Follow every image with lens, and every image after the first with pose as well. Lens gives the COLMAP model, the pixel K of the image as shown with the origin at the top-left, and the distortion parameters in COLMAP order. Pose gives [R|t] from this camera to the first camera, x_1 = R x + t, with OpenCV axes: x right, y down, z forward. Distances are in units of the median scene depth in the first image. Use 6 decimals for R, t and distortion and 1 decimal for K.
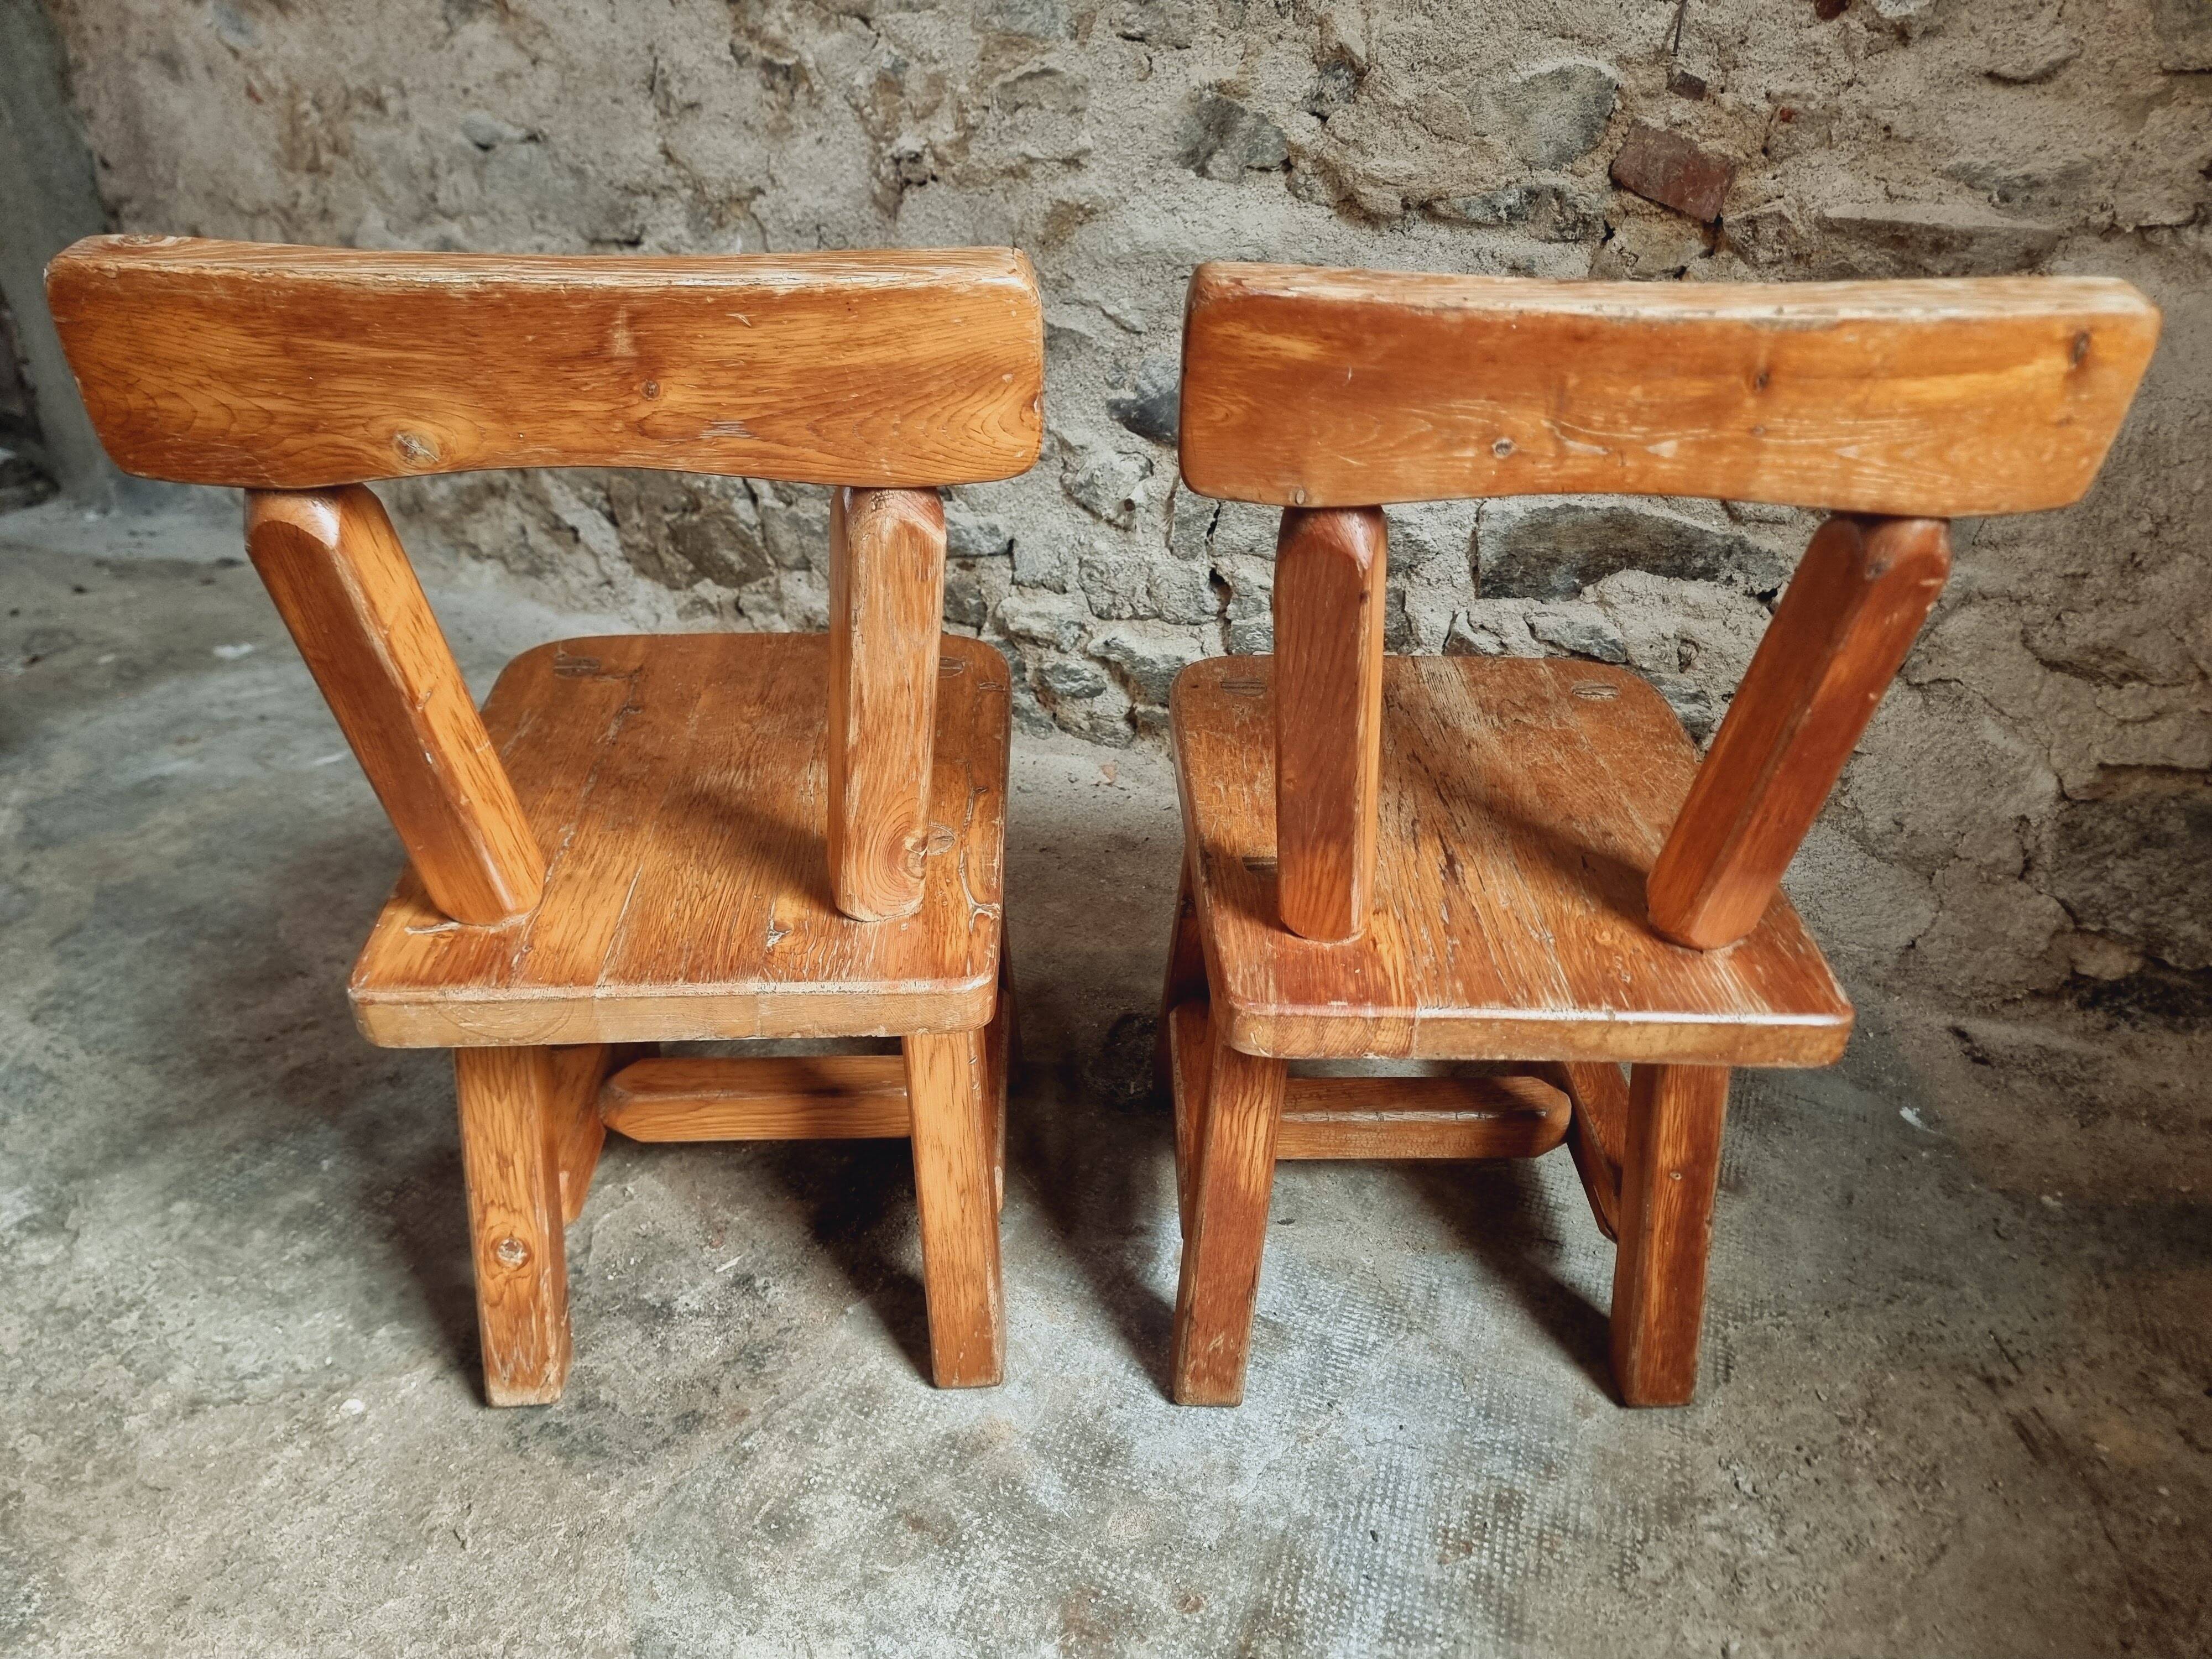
lens RADIAL K [[1565.4, 0, 1109.6], [0, 1565.4, 837.2], [0, 0, 1]] dist [0.053655, -0.051605]
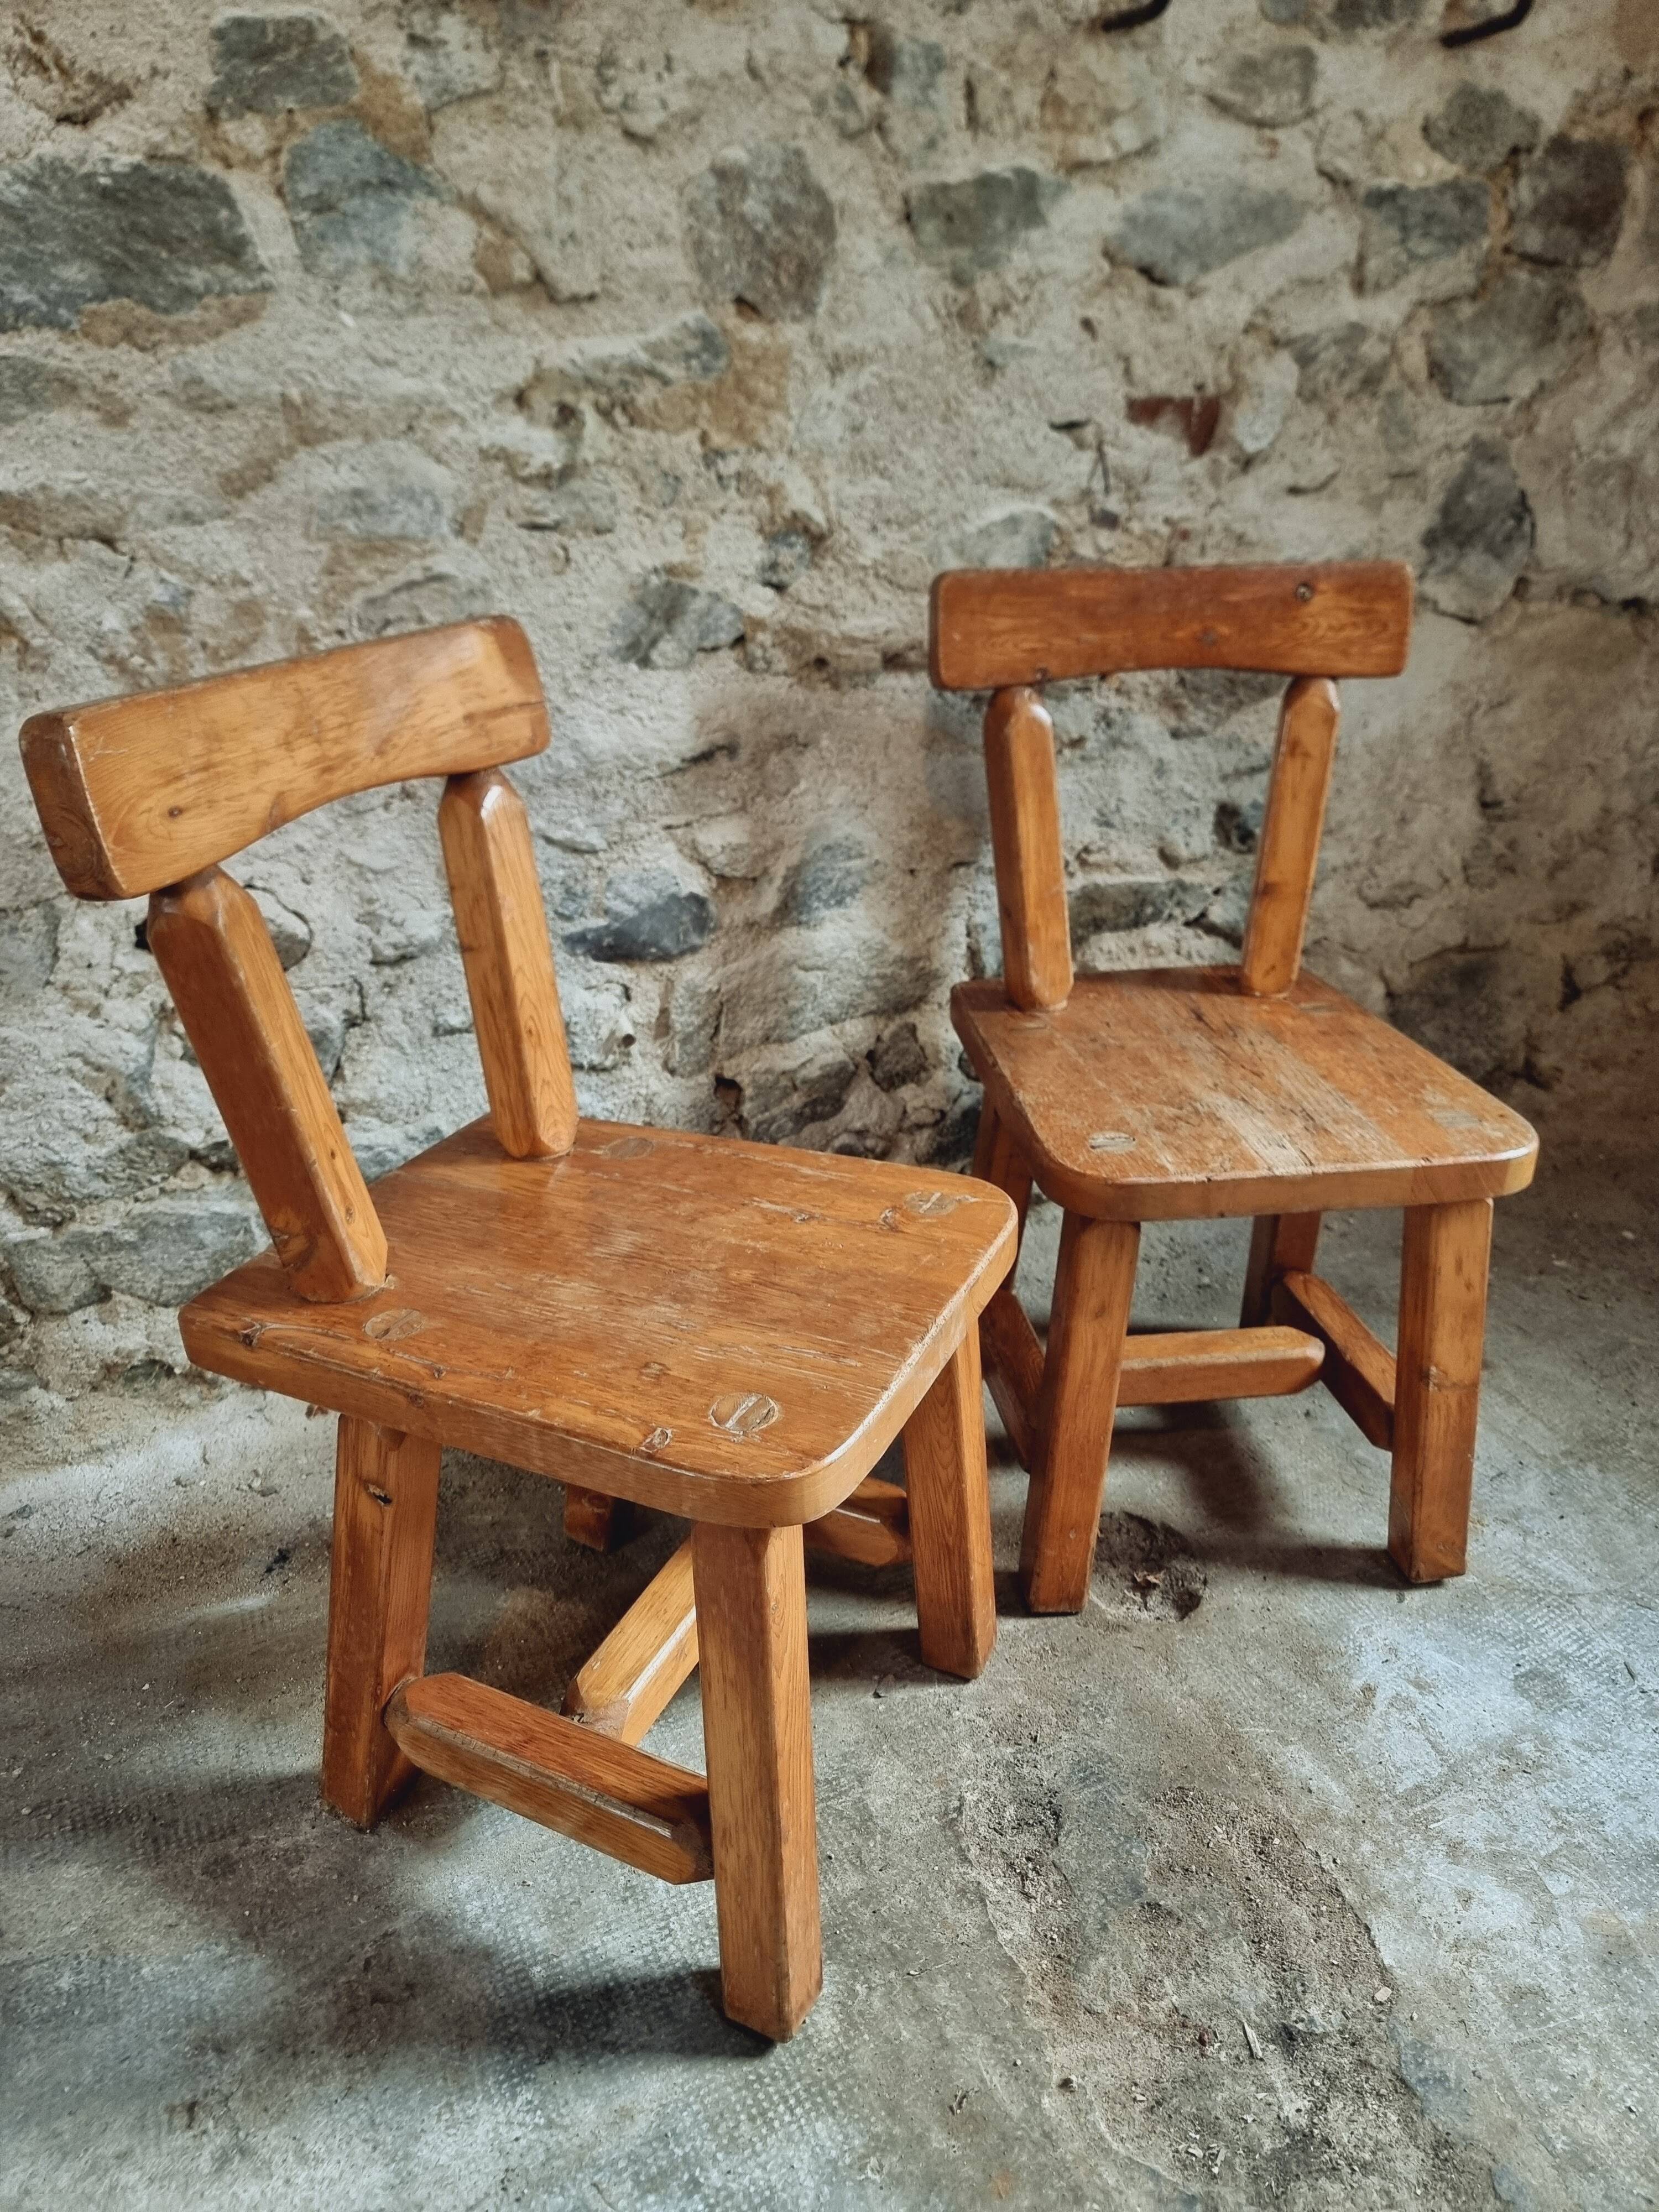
lens RADIAL K [[1565.4, 0, 796.8], [0, 1565.4, 1102.8], [0, 0, 1]] dist [0.053655, -0.051605]
pose [[0.613381, -0.360485, 0.702719, -0.646243], [0.408139, 0.906422, 0.108730, -0.281164], [-0.676155, 0.220115, 0.703110, 0.409589]]
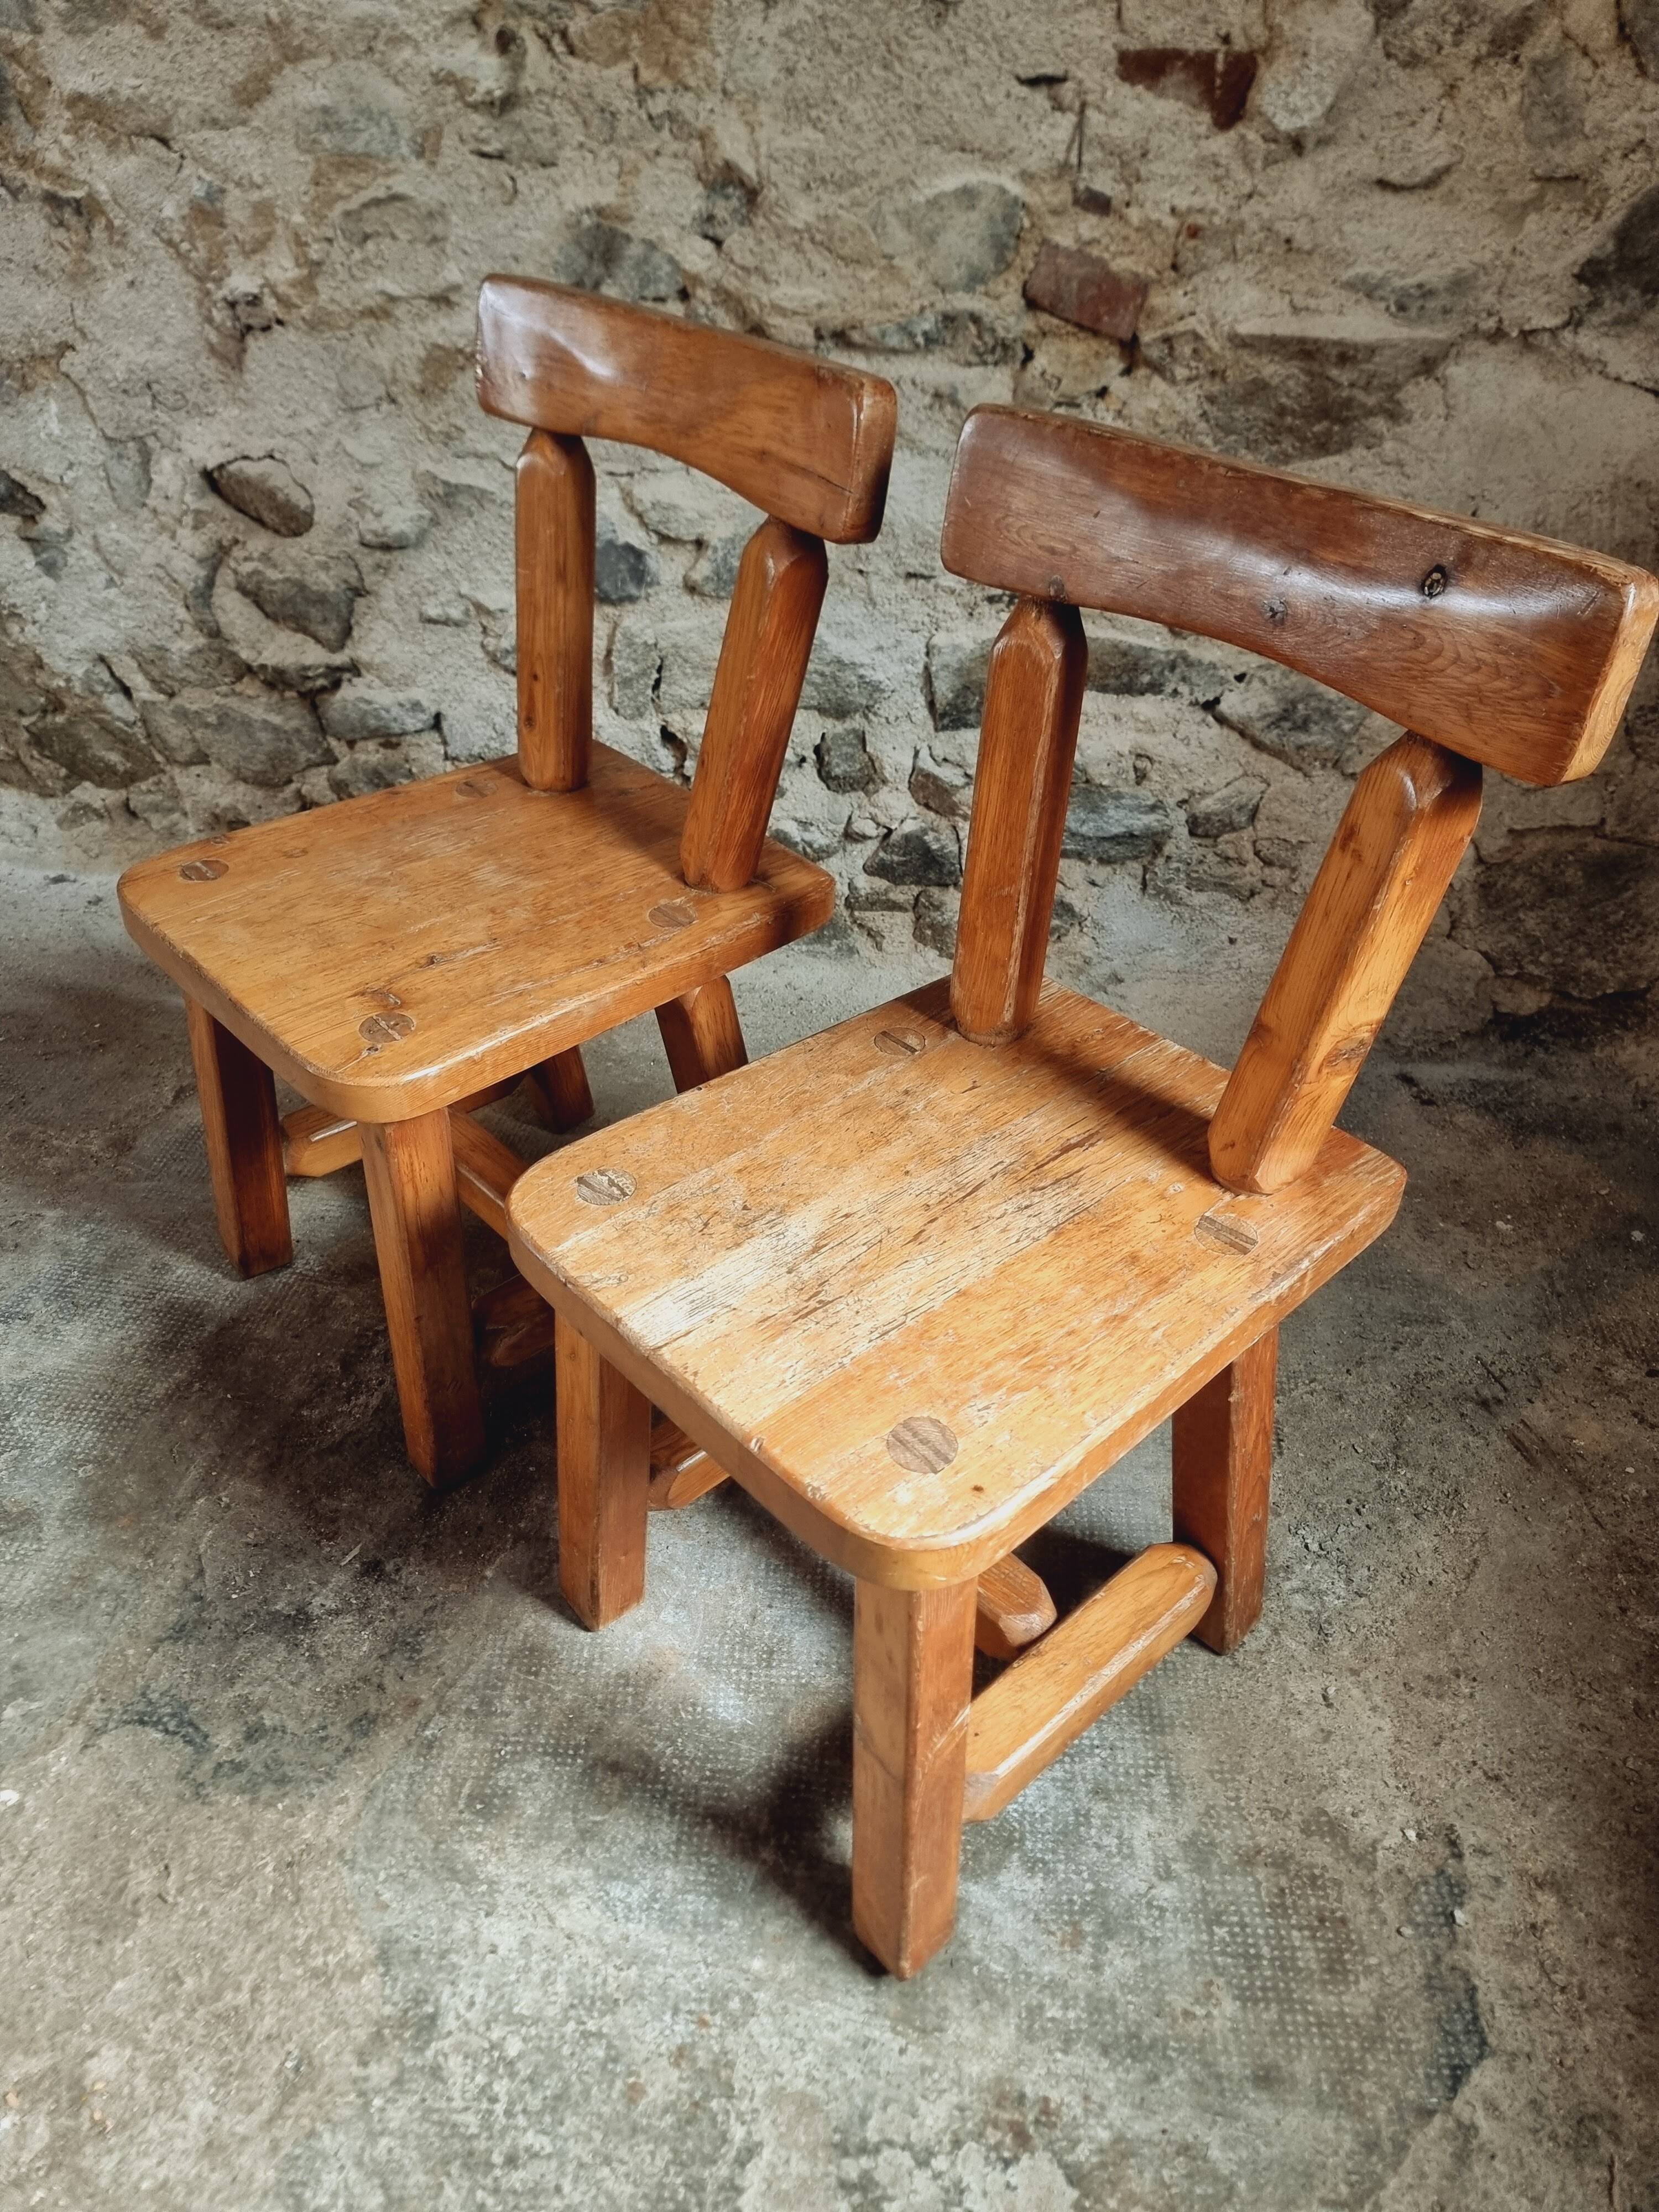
lens RADIAL K [[1565.4, 0, 824.0], [0, 1565.4, 1119.9], [0, 0, 1]] dist [0.053655, -0.051605]
pose [[0.966341, -0.181350, 0.182476, -0.070698], [0.149140, 0.972839, 0.177034, -0.109125], [-0.209625, -0.143860, 0.967141, 0.005902]]
